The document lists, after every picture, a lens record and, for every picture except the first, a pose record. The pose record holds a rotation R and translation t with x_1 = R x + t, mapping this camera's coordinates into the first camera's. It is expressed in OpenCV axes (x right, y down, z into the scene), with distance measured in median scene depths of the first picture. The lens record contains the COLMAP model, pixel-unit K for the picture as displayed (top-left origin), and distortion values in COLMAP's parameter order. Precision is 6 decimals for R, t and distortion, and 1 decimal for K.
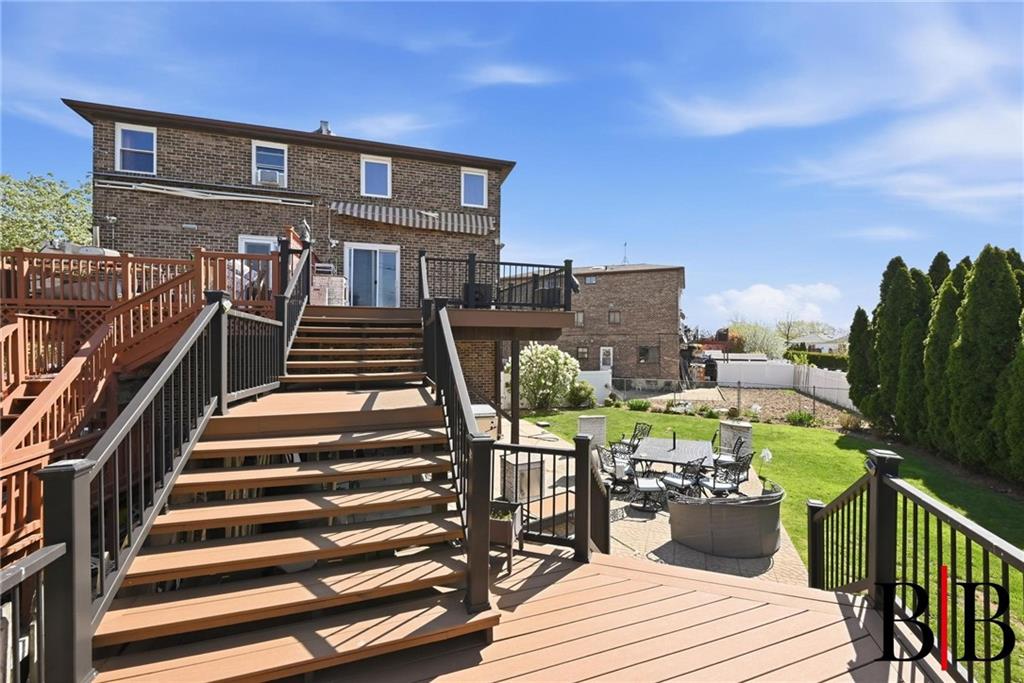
lens RADIAL K [[410.7, 0, 509.6], [0, 410.7, 342.2], [0, 0, 1]] dist [-0.001910, 0.000302]
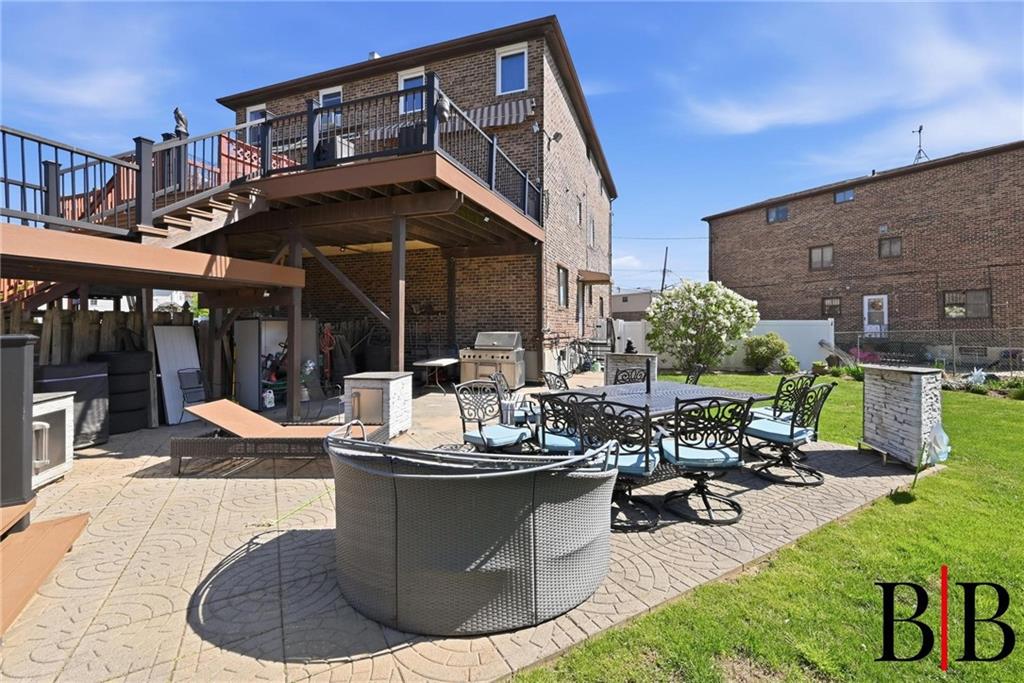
lens RADIAL K [[410.7, 0, 526.4], [0, 410.7, 320.6], [0, 0, 1]] dist [-0.001910, 0.000302]
pose [[0.804740, -0.005672, -0.593601, 0.186579], [0.003868, 0.999983, -0.004312, 0.054526], [0.593615, 0.001174, 0.804748, 0.167339]]
